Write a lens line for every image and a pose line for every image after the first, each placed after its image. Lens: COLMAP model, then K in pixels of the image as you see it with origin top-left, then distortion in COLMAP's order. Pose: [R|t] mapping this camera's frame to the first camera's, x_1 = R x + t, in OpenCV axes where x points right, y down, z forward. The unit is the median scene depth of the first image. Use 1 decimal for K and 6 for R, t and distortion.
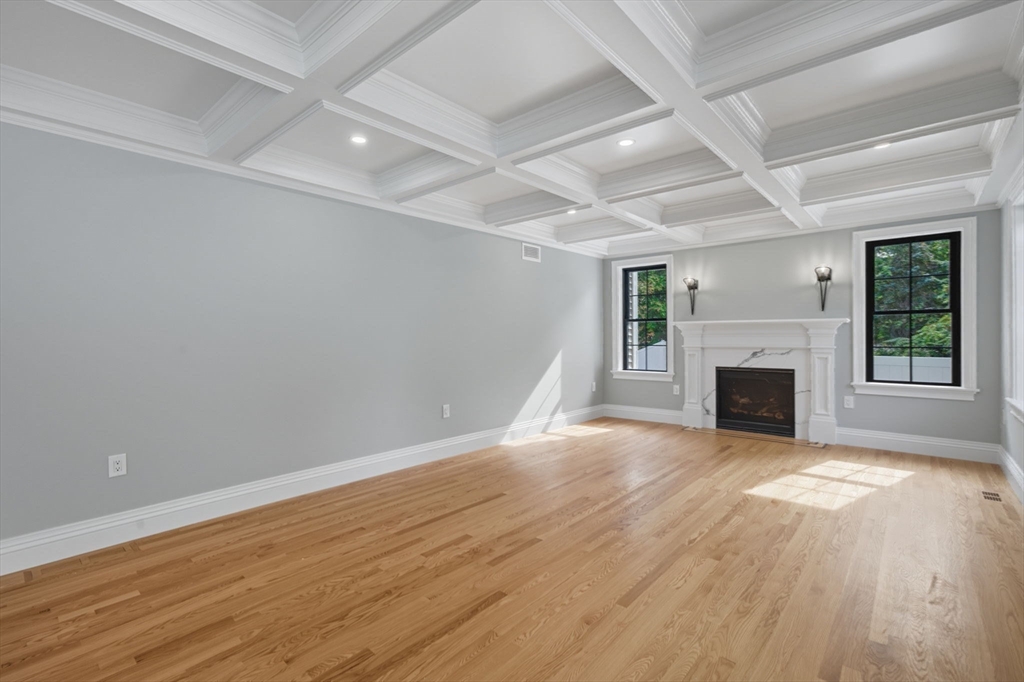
lens RADIAL K [[462.8, 0, 512.0], [0, 462.8, 341.0], [0, 0, 1]] dist [-0.002935, 0.008703]
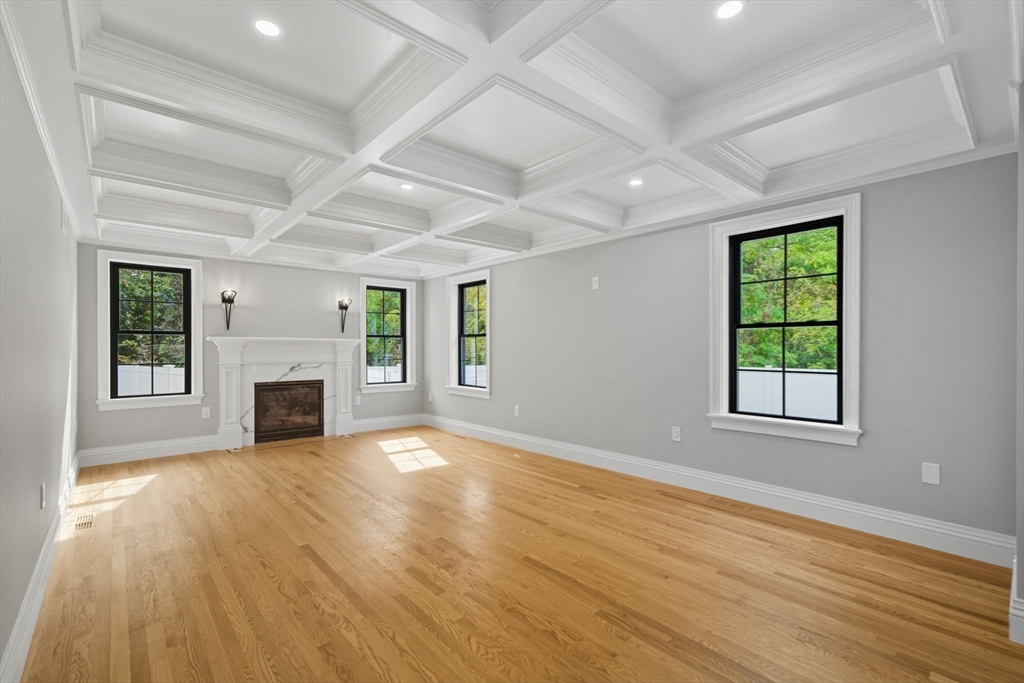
lens RADIAL K [[454.3, 0, 507.2], [0, 454.3, 350.0], [0, 0, 1]] dist [-0.001370, 0.000359]
pose [[0.138498, 0.004946, 0.990350, -0.533300], [0.011094, 0.999917, -0.006545, -0.003710], [-0.990301, 0.011893, 0.138431, 0.373294]]
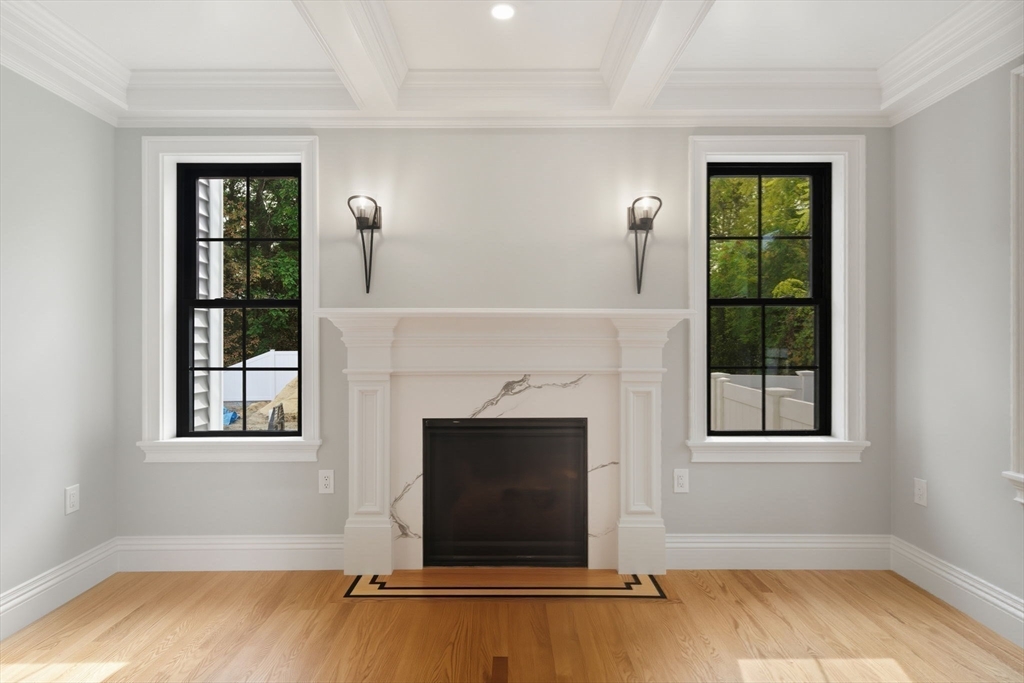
lens RADIAL K [[564.4, 0, 512.0], [0, 564.4, 341.5], [0, 0, 1]] dist [0.022825, 0.000412]
pose [[0.751524, 0.008022, 0.659657, 0.191888], [0.002759, 0.999879, -0.015302, -0.006960], [-0.659700, 0.013320, 0.751411, 0.657626]]
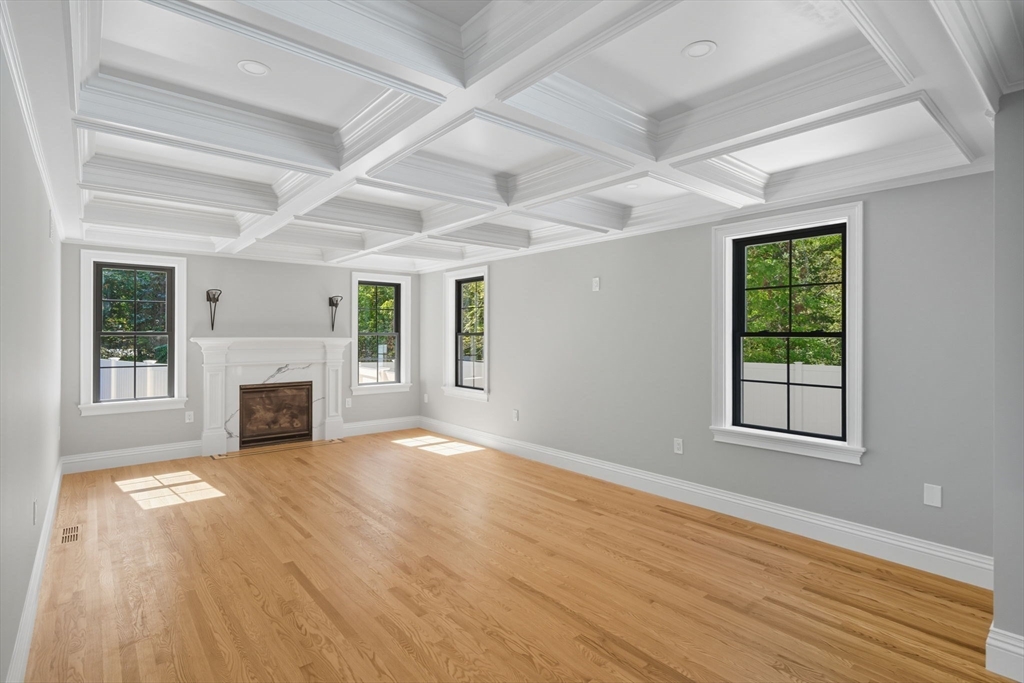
lens RADIAL K [[502.9, 0, 505.4], [0, 502.9, 333.3], [0, 0, 1]] dist [0.004985, -0.008509]
pose [[0.160800, 0.011892, 0.986915, -0.578370], [0.009118, 0.999867, -0.013534, -0.038011], [-0.986945, 0.011175, 0.160670, 0.339258]]
